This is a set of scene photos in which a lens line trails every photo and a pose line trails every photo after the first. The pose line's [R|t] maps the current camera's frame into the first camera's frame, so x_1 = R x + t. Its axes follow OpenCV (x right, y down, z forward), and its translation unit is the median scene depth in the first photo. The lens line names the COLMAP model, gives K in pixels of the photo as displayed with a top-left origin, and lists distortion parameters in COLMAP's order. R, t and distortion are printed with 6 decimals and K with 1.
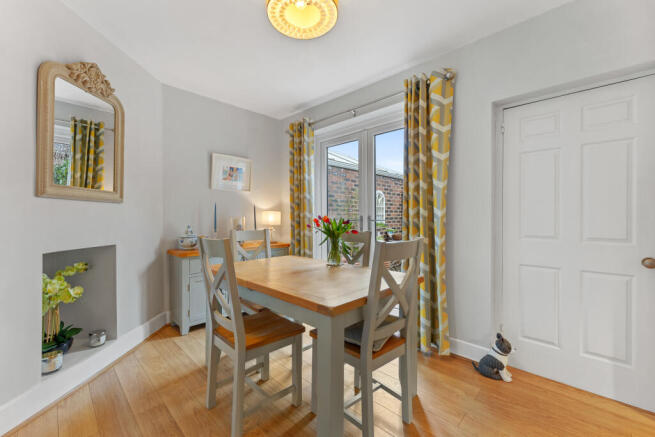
lens RADIAL K [[263.9, 0, 326.7], [0, 263.9, 217.8], [0, 0, 1]] dist [-0.001856, -0.000247]
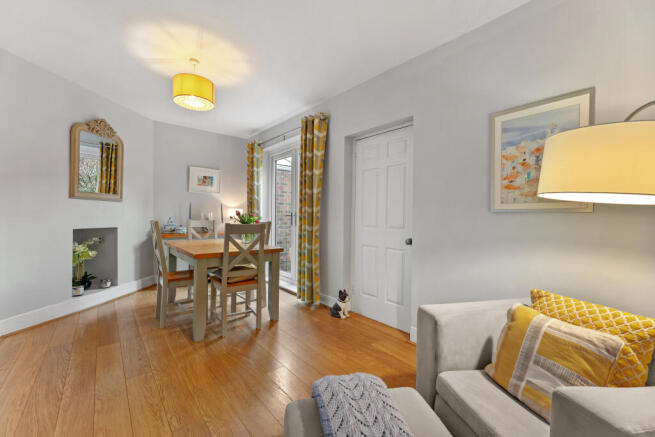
lens RADIAL K [[263.9, 0, 327.4], [0, 263.9, 219.1], [0, 0, 1]] dist [-0.001856, -0.000247]
pose [[0.994822, 0.015075, -0.100506, 0.631012], [-0.014229, 0.999857, 0.009128, 0.017740], [0.100629, -0.007651, 0.994895, -0.469796]]
